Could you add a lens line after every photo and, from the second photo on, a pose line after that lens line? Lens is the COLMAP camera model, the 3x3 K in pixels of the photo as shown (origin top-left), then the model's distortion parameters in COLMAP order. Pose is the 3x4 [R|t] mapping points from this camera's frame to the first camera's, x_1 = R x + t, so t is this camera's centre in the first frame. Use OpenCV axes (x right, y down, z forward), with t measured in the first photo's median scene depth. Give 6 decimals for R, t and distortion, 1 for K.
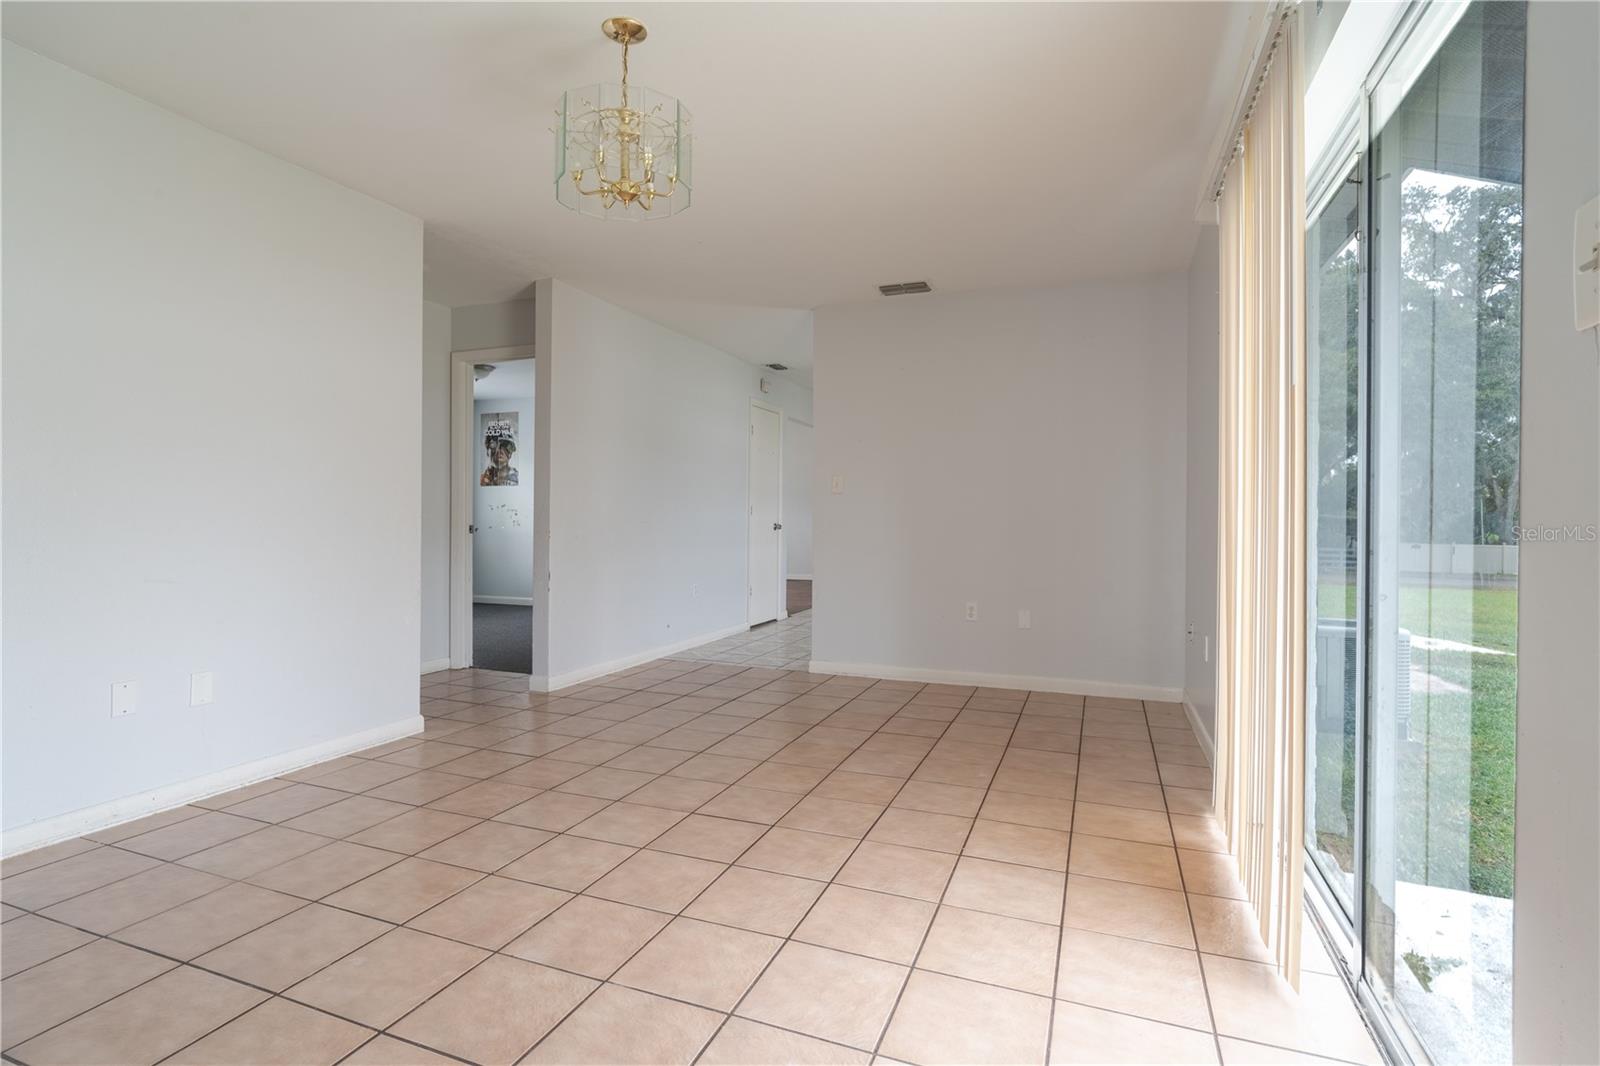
lens RADIAL K [[762.6, 0, 804.3], [0, 762.6, 522.7], [0, 0, 1]] dist [-0.013157, 0.005510]
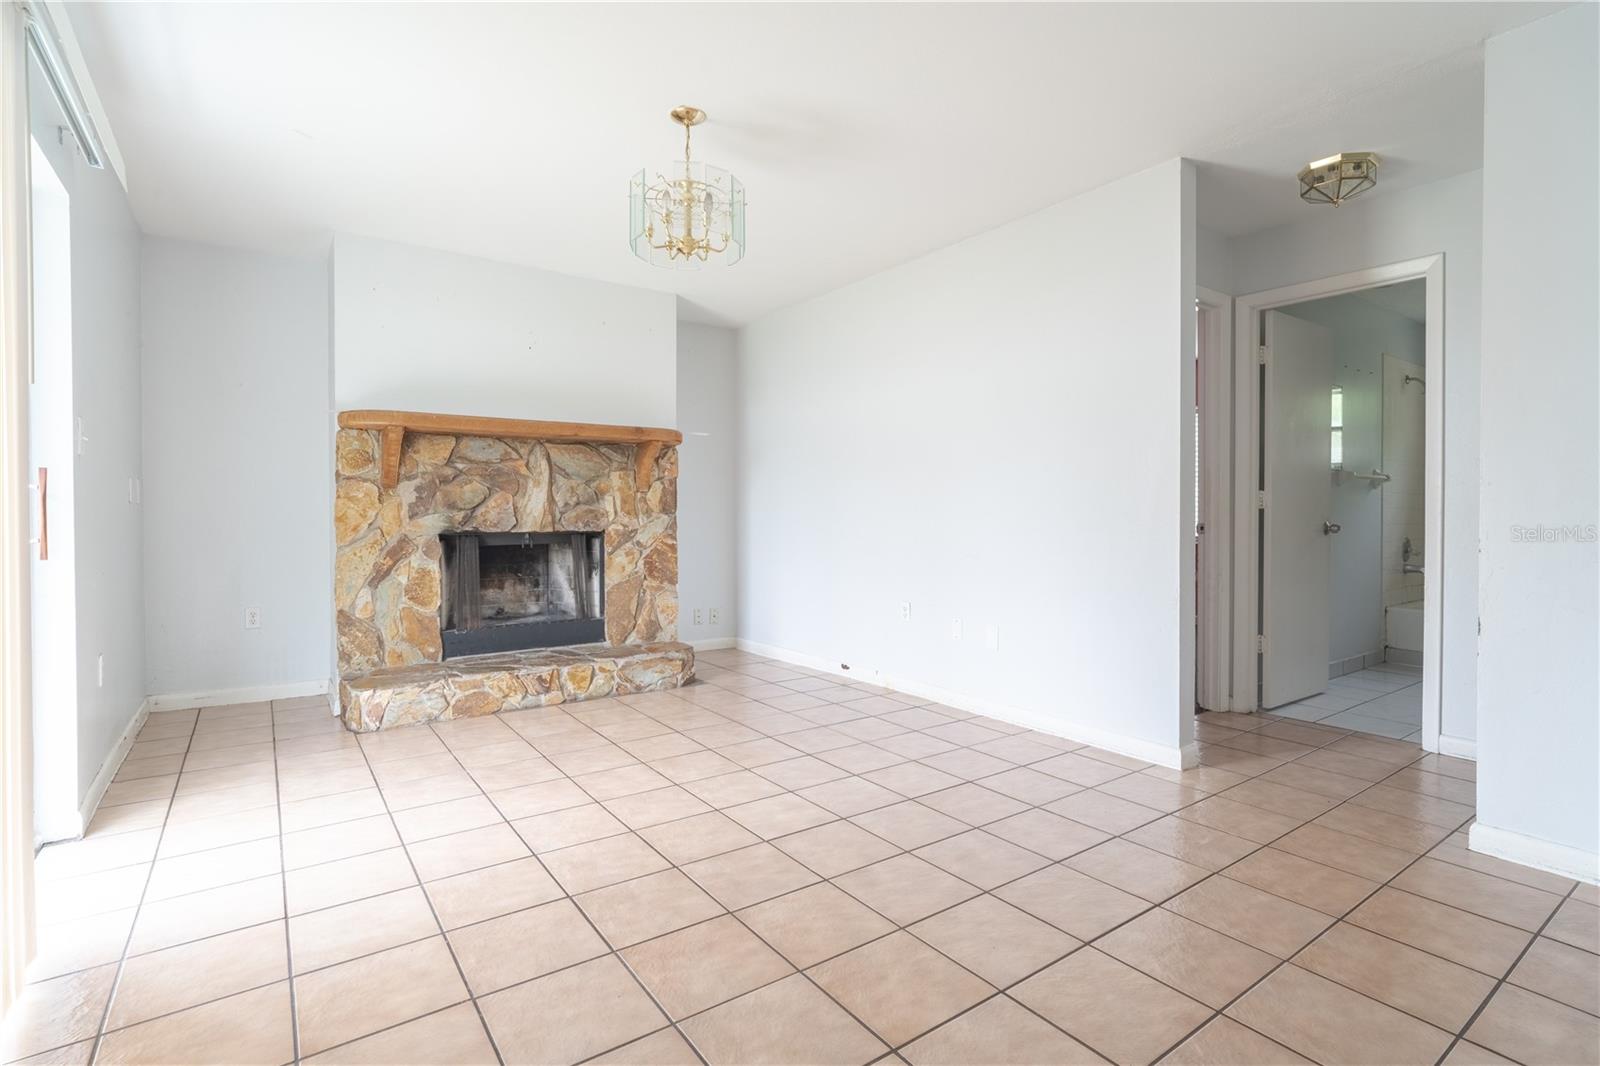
lens RADIAL K [[762.6, 0, 799.5], [0, 762.6, 520.9], [0, 0, 1]] dist [-0.013157, 0.005510]
pose [[-0.545235, 0.004605, -0.838270, 0.568615], [-0.006570, 0.999931, 0.009767, -0.004747], [0.838257, 0.010833, -0.545167, 1.487053]]
